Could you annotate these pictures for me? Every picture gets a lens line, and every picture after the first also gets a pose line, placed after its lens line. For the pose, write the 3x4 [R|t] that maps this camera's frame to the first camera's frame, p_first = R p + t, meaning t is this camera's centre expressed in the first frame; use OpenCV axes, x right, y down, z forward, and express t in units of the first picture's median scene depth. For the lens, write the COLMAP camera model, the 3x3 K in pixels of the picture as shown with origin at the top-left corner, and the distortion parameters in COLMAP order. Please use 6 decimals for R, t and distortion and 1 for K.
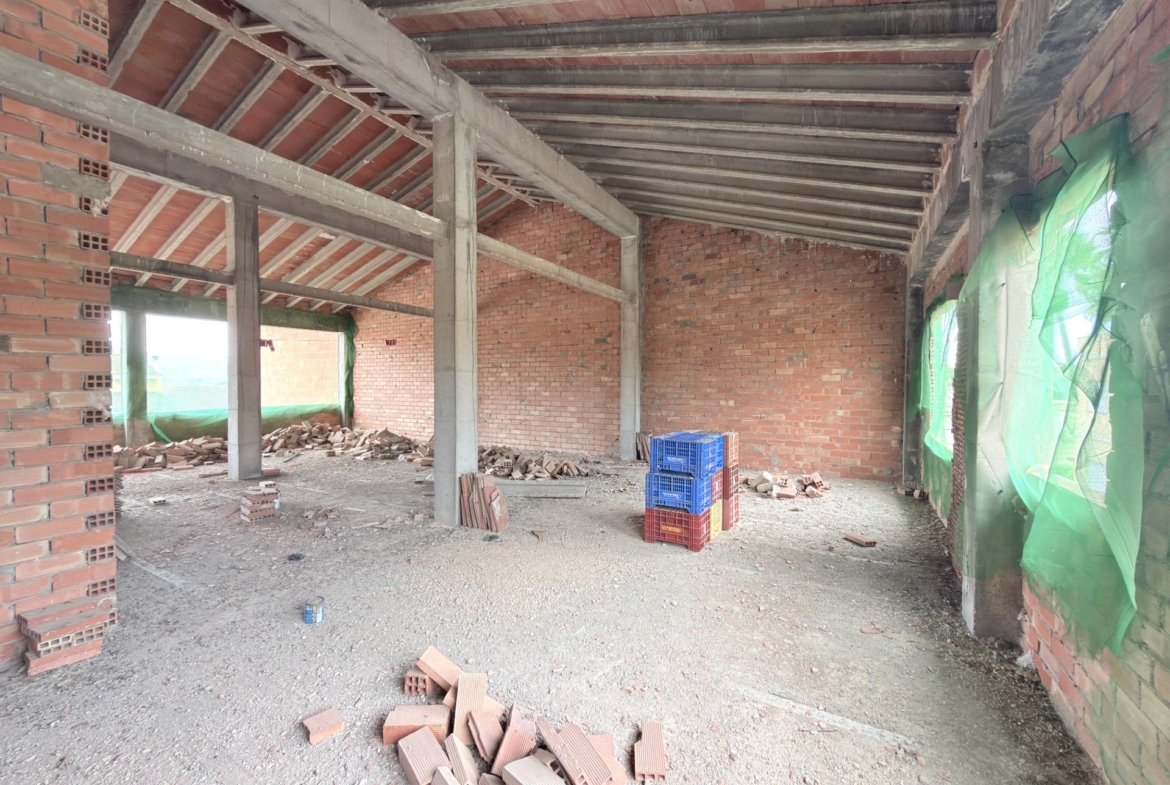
lens RADIAL K [[465.5, 0, 586.5], [0, 465.5, 391.4], [0, 0, 1]] dist [-0.000053, 0.000251]
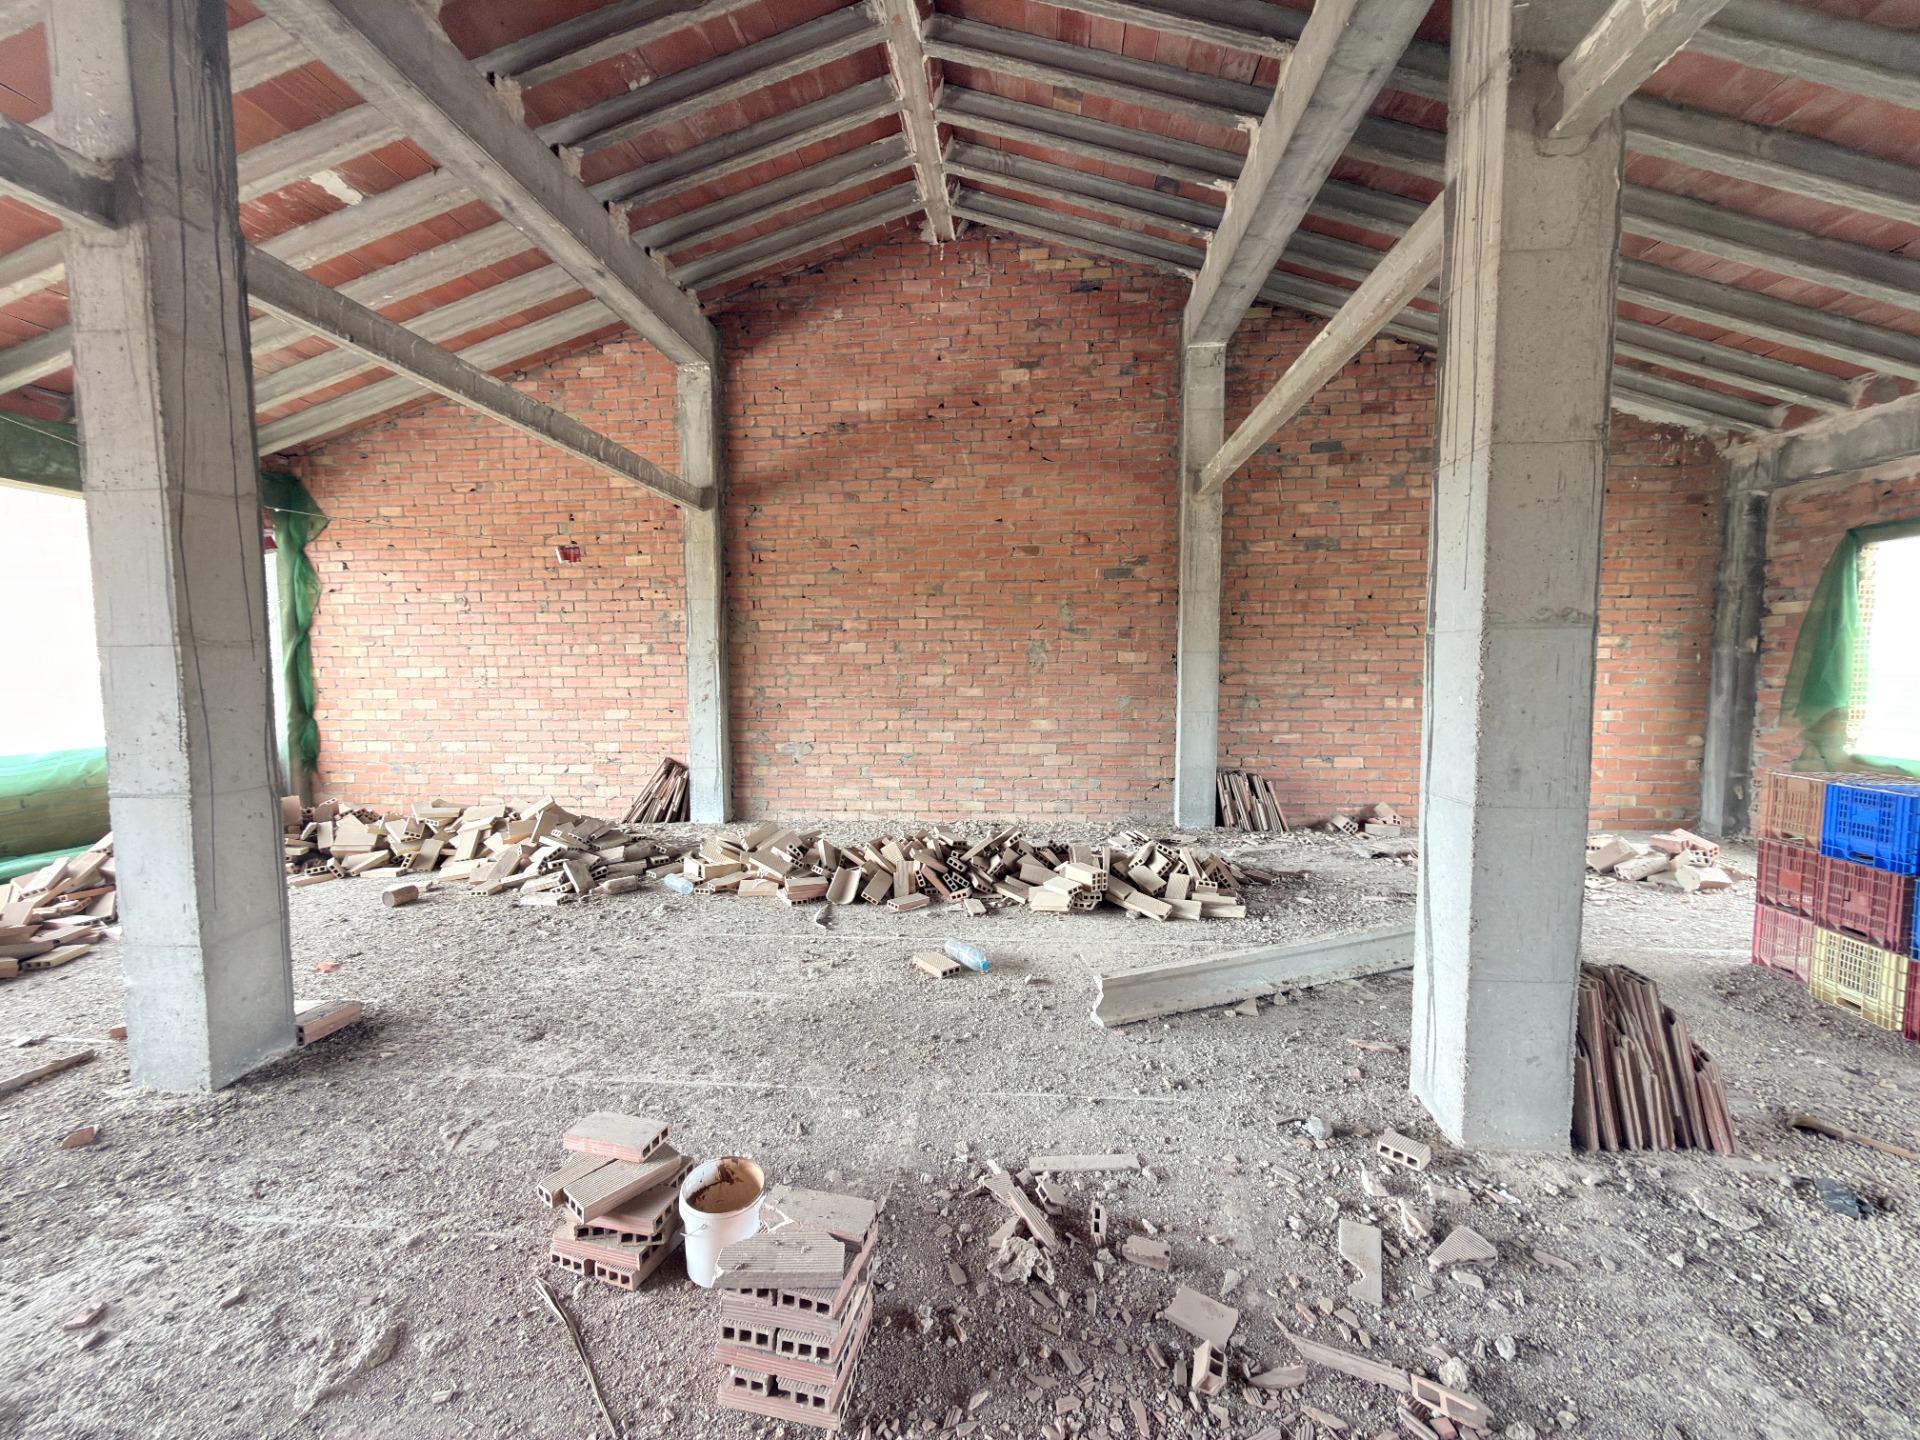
lens RADIAL K [[762.7, 0, 962.2], [0, 762.7, 718.9], [0, 0, 1]] dist [0.001027, -0.000190]
pose [[0.908163, -0.037145, 0.416966, -0.416712], [0.015251, 0.998330, 0.055717, -0.010068], [-0.418339, -0.044241, 0.907213, 0.374328]]
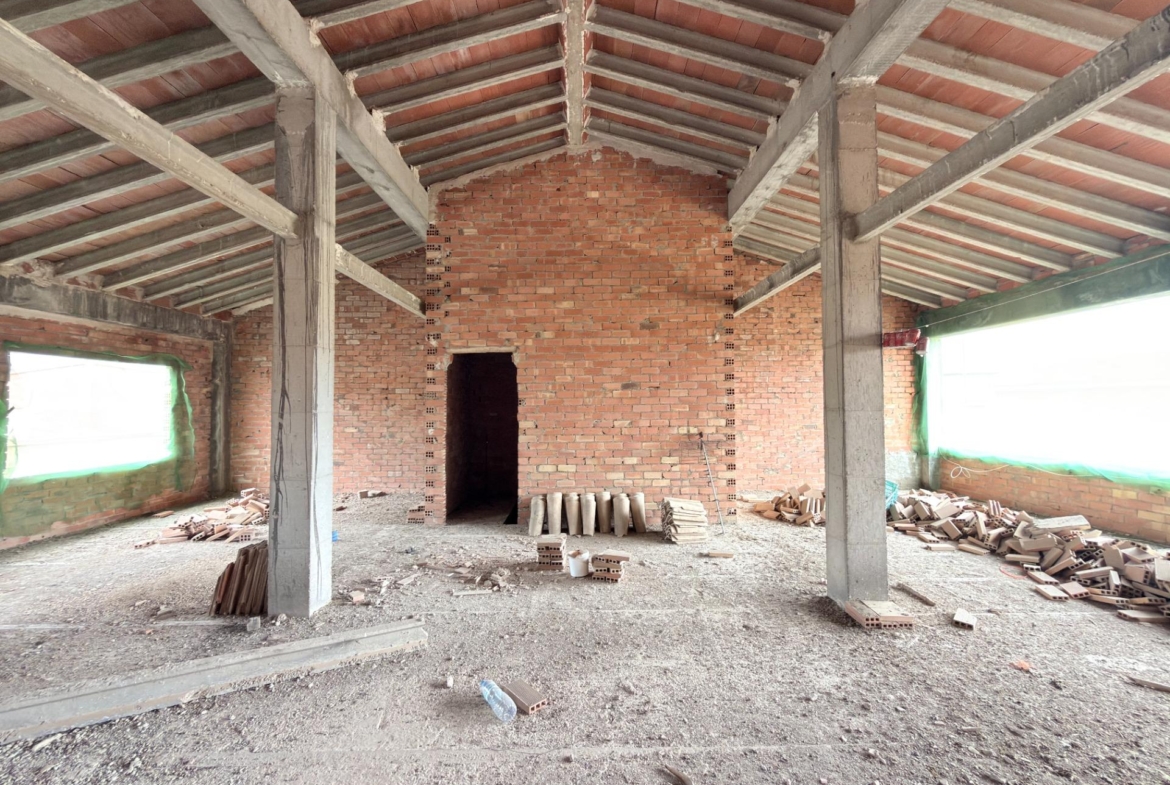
lens RADIAL K [[465.5, 0, 586.5], [0, 465.5, 391.4], [0, 0, 1]] dist [-0.000053, 0.000251]
pose [[-0.860164, -0.012152, -0.509873, -0.152882], [-0.005017, 0.999869, -0.015366, -0.035587], [0.509993, -0.010659, -0.860112, 1.001710]]
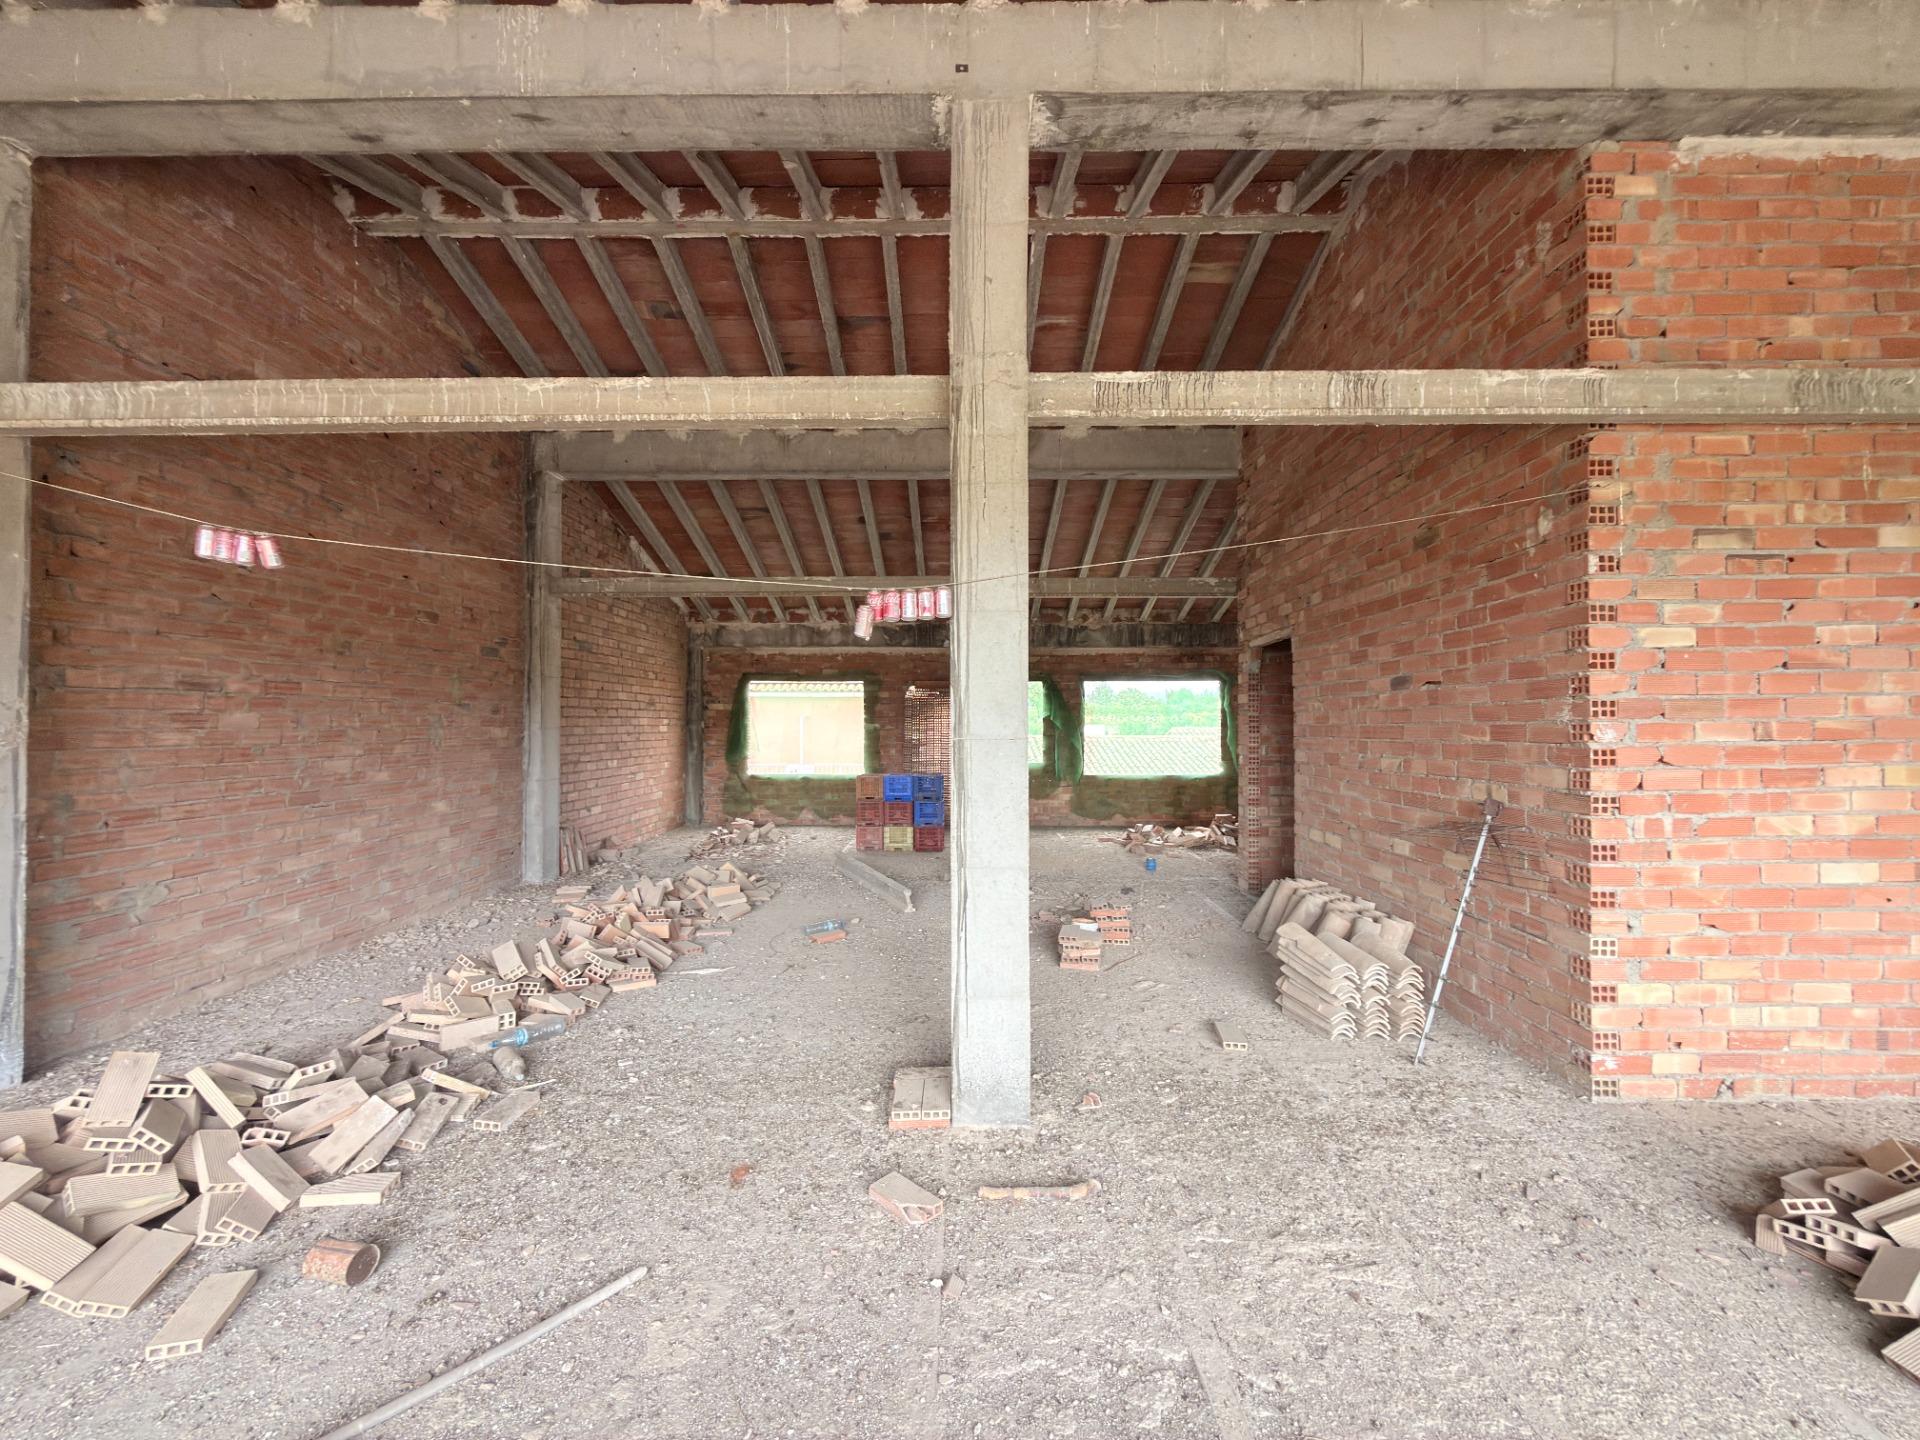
lens RADIAL K [[762.7, 0, 962.2], [0, 762.7, 718.9], [0, 0, 1]] dist [0.001027, -0.000190]
pose [[-0.493417, 0.002283, 0.869790, -0.860199], [0.014859, 0.999873, 0.005805, -0.037429], [-0.869666, 0.015789, -0.493388, 0.950088]]
